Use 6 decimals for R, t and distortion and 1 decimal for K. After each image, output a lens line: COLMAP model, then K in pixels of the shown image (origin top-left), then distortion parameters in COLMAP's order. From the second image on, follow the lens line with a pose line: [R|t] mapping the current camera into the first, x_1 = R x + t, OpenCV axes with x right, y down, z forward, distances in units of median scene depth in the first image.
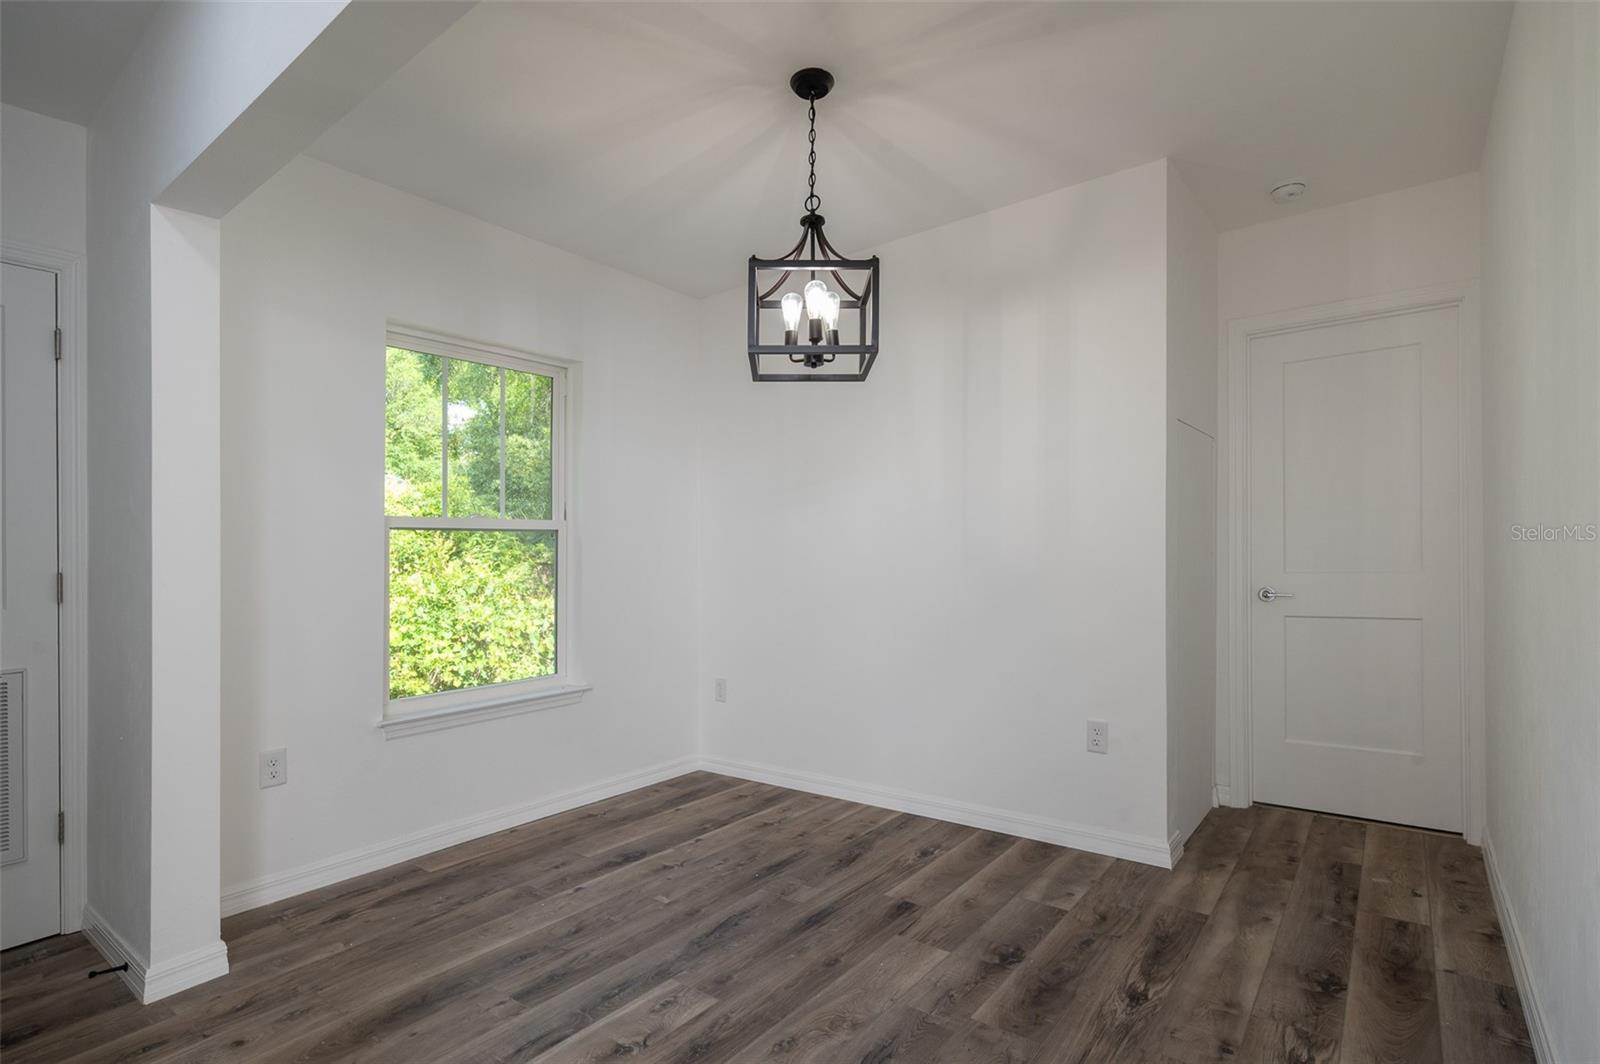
lens RADIAL K [[782.0, 0, 800.0], [0, 782.0, 532.0], [0, 0, 1]] dist [-0.000356, -0.000307]
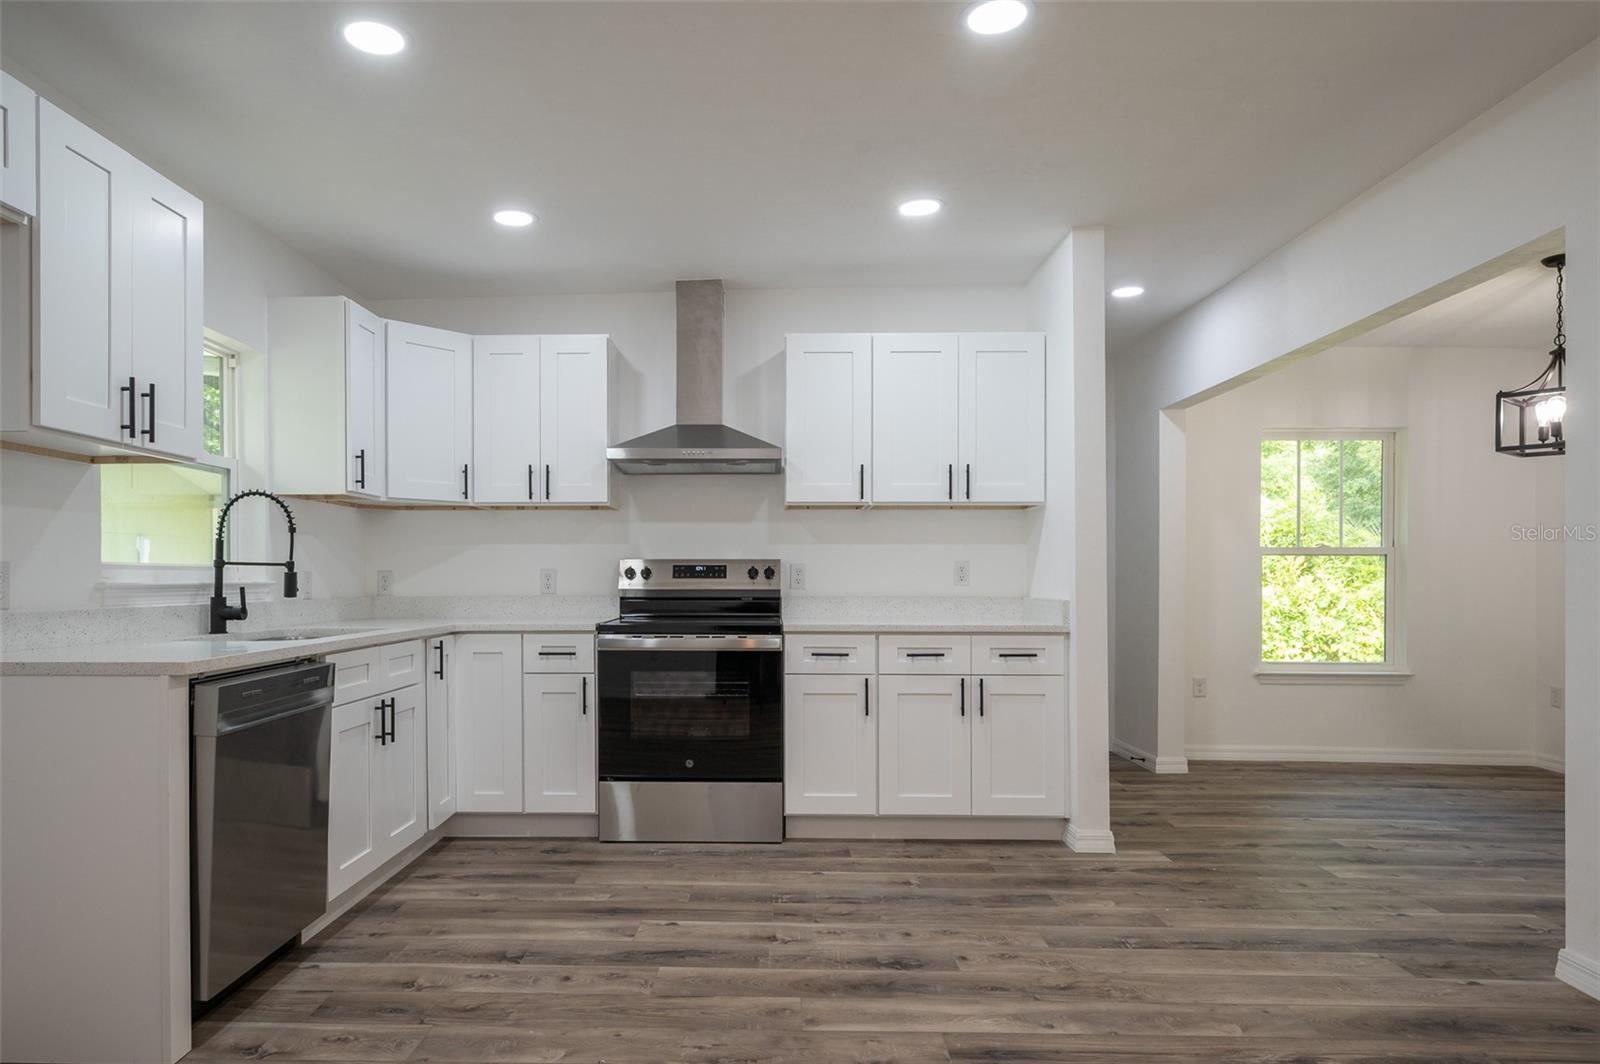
lens RADIAL K [[895.1, 0, 795.9], [0, 895.1, 565.9], [0, 0, 1]] dist [0.001905, 0.001085]
pose [[0.594463, 0.012748, -0.804022, 0.127494], [0.009143, 0.999703, 0.022611, -0.010596], [0.804071, -0.020793, 0.594170, -0.286071]]
